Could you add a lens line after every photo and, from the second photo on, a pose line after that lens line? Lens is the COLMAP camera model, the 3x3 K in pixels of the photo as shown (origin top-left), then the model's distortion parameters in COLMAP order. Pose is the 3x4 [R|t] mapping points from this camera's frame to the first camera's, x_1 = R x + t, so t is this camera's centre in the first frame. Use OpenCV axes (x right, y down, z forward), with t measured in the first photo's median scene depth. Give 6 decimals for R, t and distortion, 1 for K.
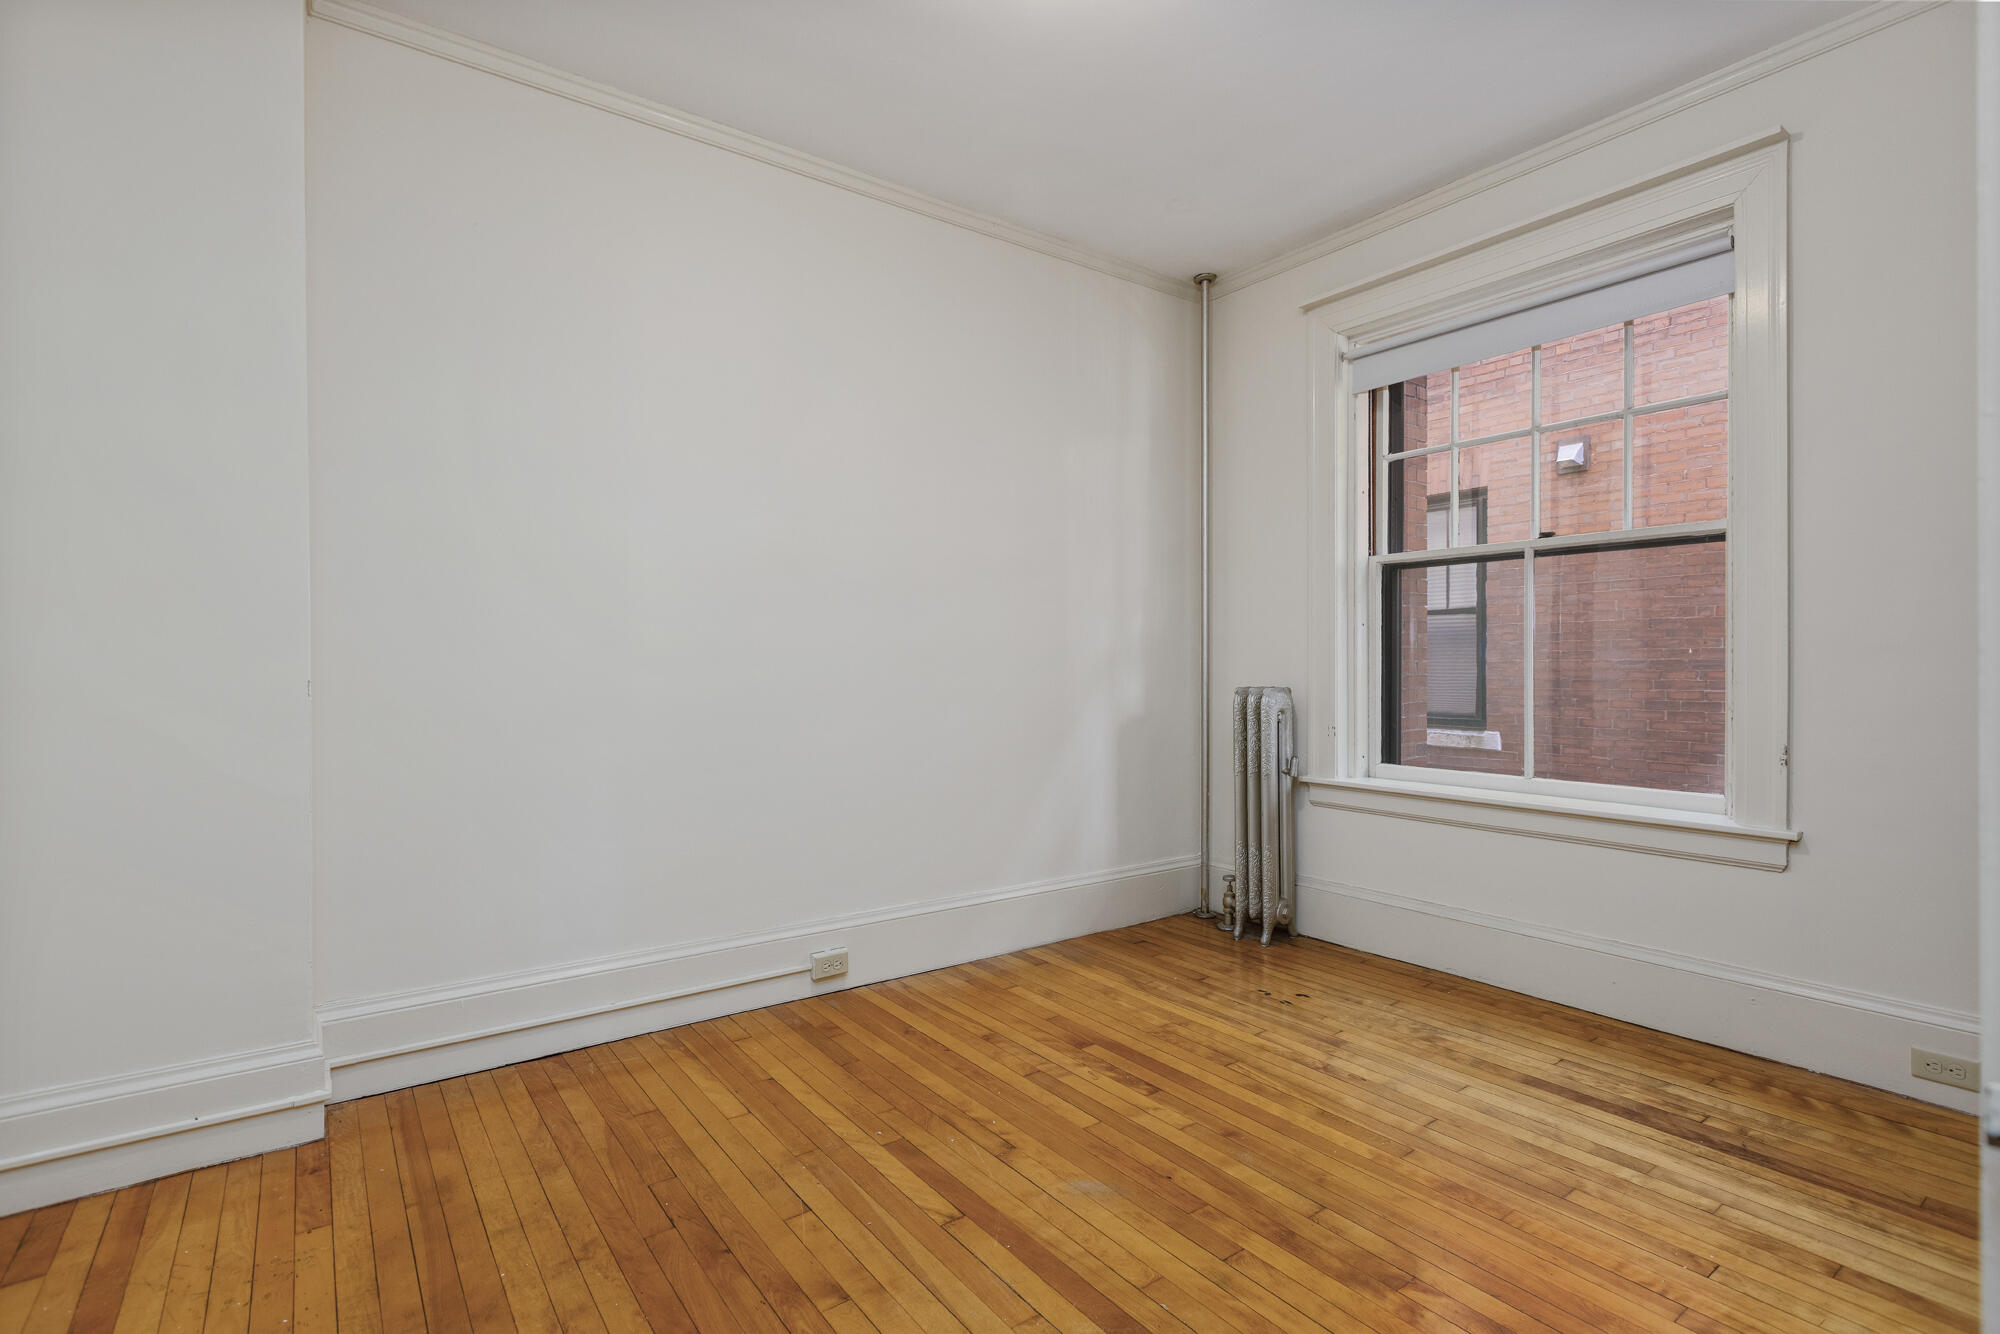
lens RADIAL K [[959.6, 0, 1000.0], [0, 959.6, 667.0], [0, 0, 1]] dist [0.000835, 0.000365]
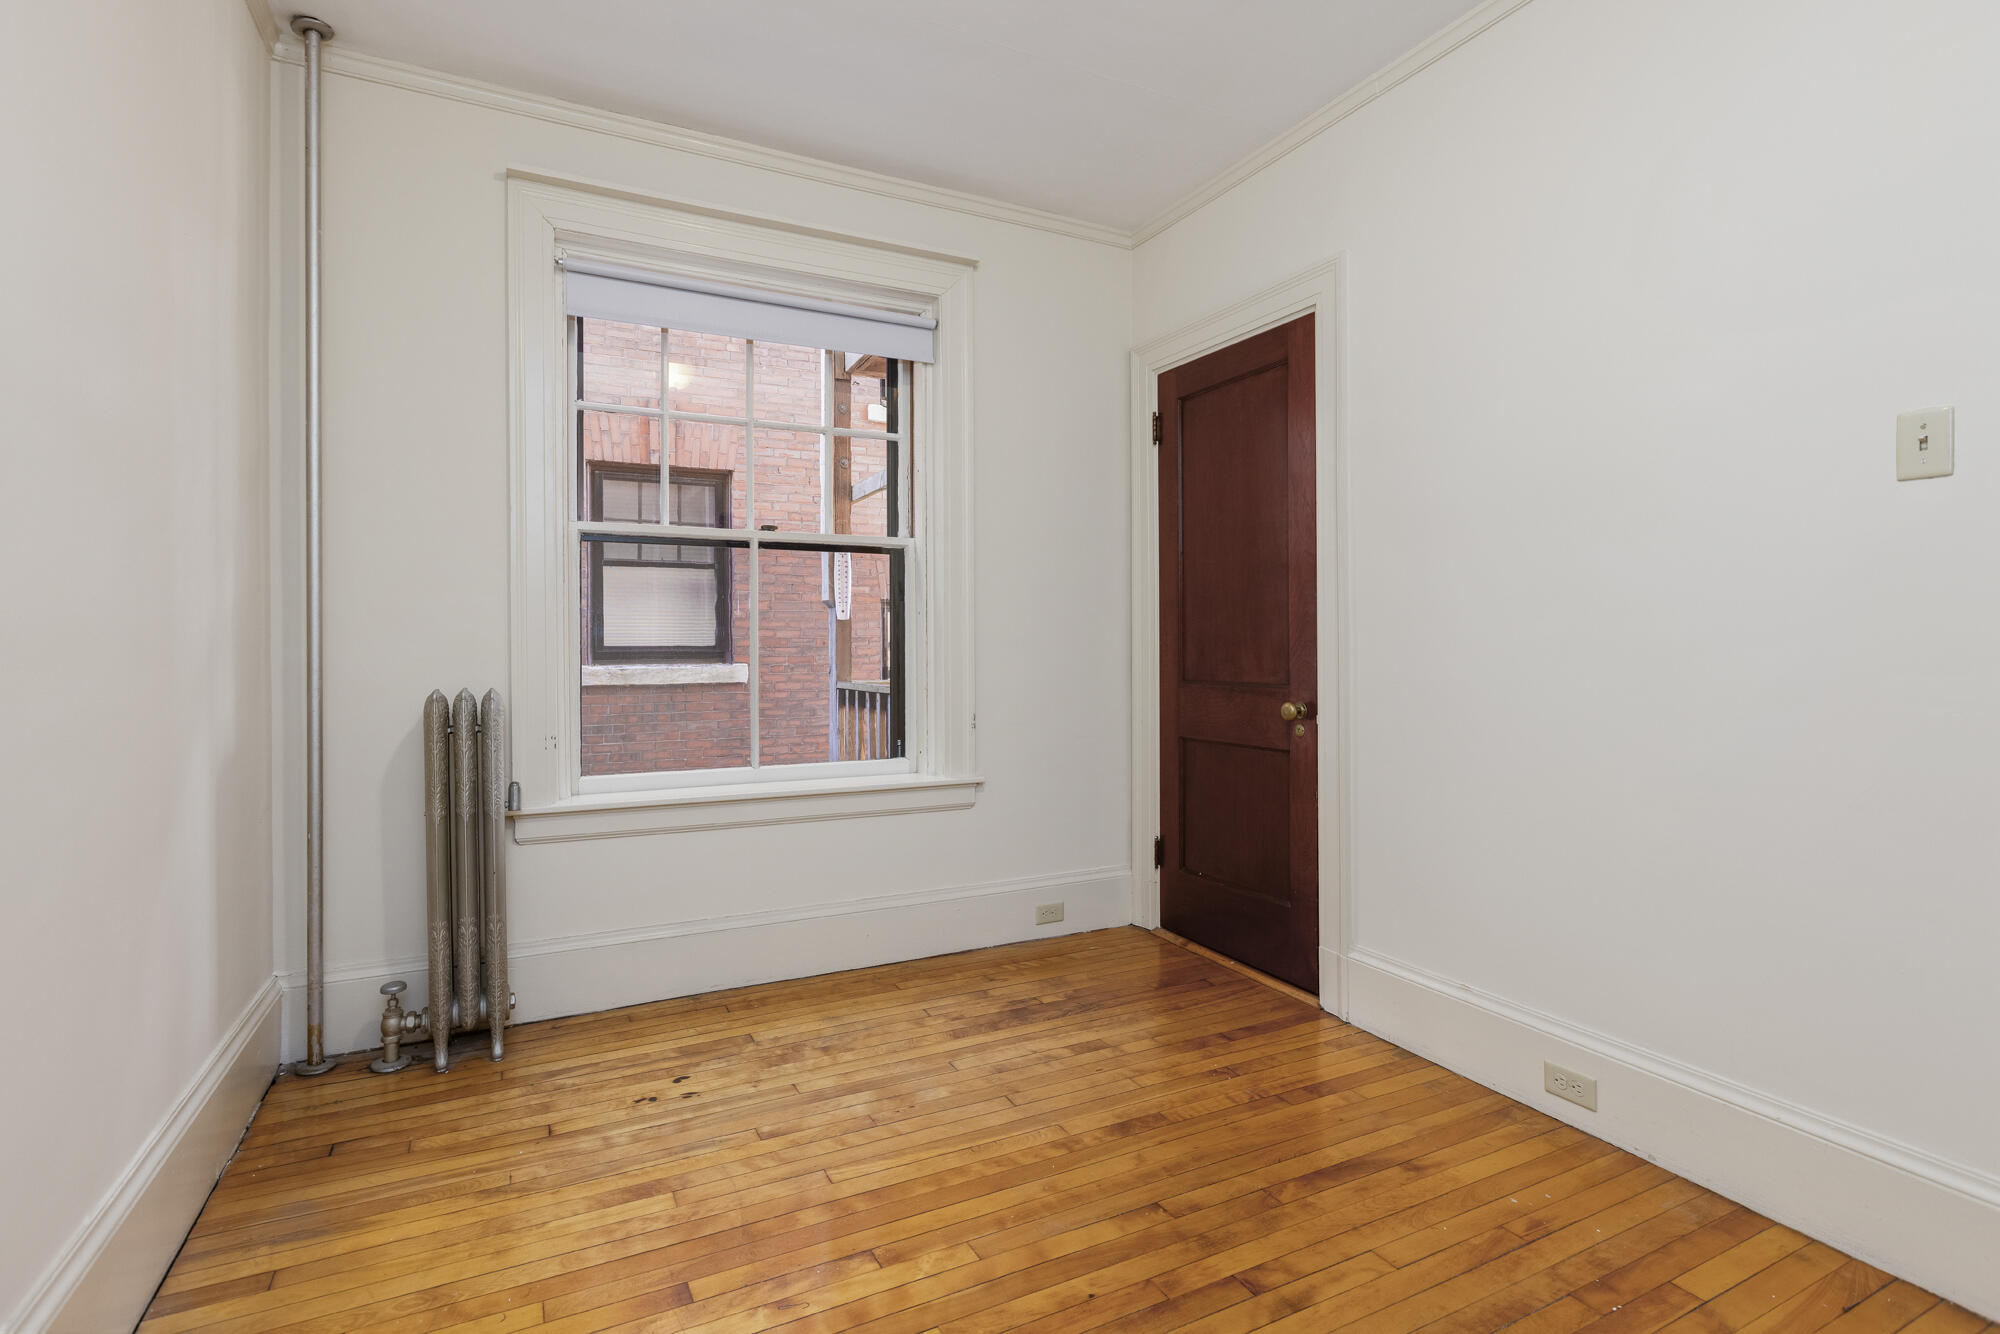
lens RADIAL K [[947.4, 0, 999.3], [0, 947.4, 646.3], [0, 0, 1]] dist [-0.001066, -0.000227]
pose [[0.158774, 0.003004, 0.987310, -0.387722], [0.004242, 0.999984, -0.003725, -0.006358], [-0.987306, 0.004780, 0.158759, 0.590658]]
